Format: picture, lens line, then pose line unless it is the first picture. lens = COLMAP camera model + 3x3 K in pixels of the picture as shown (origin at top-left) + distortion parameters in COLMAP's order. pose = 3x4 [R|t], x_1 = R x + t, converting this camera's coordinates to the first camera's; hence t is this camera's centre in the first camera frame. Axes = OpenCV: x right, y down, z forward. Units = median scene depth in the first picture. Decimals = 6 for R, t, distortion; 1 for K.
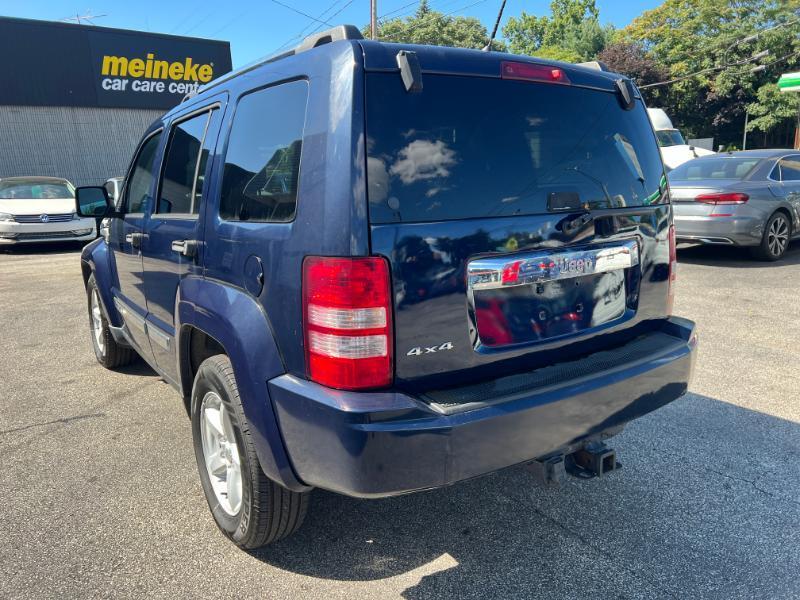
lens RADIAL K [[602.2, 0, 399.3], [0, 602.2, 299.0], [0, 0, 1]] dist [0.048231, -0.054731]
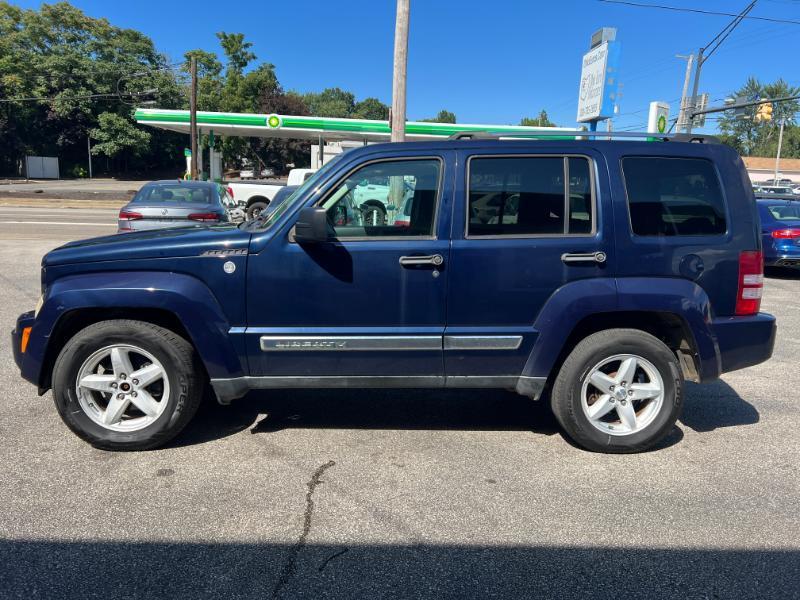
lens RADIAL K [[602.2, 0, 405.8], [0, 602.2, 295.2], [0, 0, 1]] dist [0.048231, -0.054731]
pose [[0.513932, -0.099807, 0.852005, -0.063512], [0.132261, 0.990552, 0.036257, -0.003816], [-0.847574, 0.094054, 0.522276, 0.023358]]
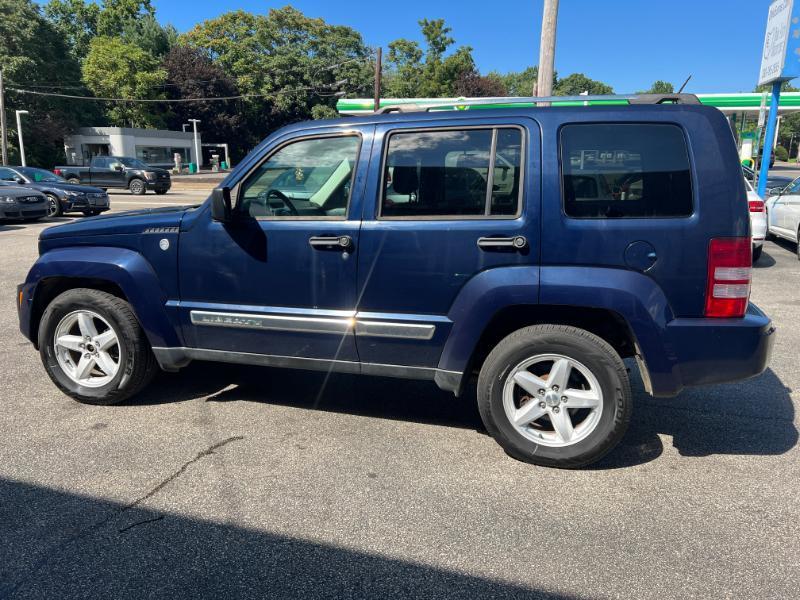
lens RADIAL K [[602.2, 0, 404.0], [0, 602.2, 294.8], [0, 0, 1]] dist [0.048231, -0.054731]
pose [[0.764444, -0.092249, 0.638056, -0.047117], [0.098438, 0.994806, 0.025891, -0.001136], [-0.637131, 0.043017, 0.769554, 0.007462]]
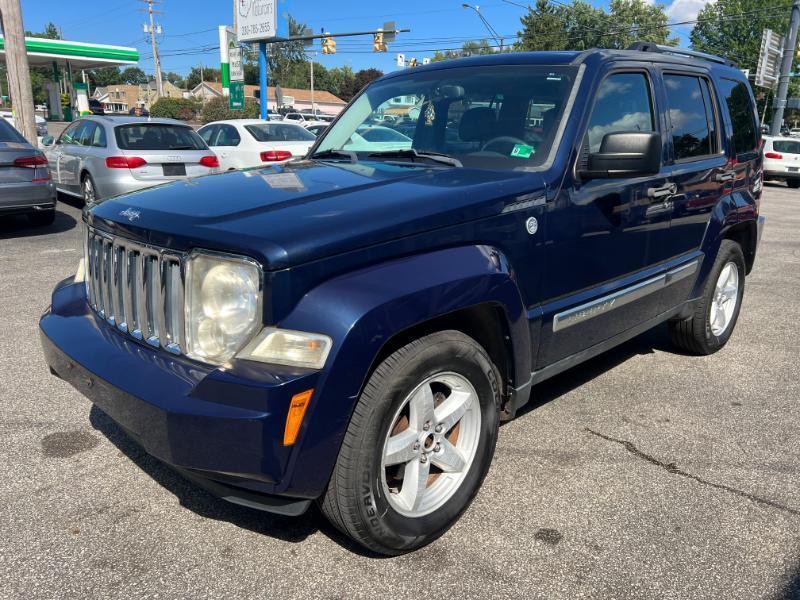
lens RADIAL K [[602.2, 0, 404.8], [0, 602.2, 299.0], [0, 0, 1]] dist [0.048231, -0.054731]
pose [[-0.182187, -0.234570, 0.954874, -0.060624], [0.192753, 0.943764, 0.268617, -0.012577], [-0.964186, 0.232993, -0.126728, 0.072467]]
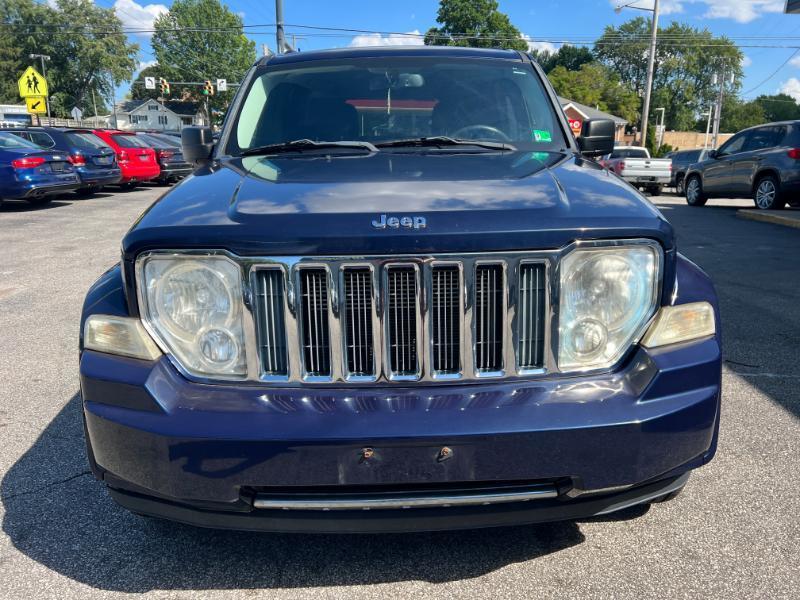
lens RADIAL K [[602.2, 0, 403.6], [0, 602.2, 299.7], [0, 0, 1]] dist [0.048231, -0.054731]
pose [[-0.829715, -0.110087, 0.547224, -0.040702], [0.141512, 0.906845, 0.396998, -0.017321], [-0.539951, 0.406834, -0.736844, 0.098507]]
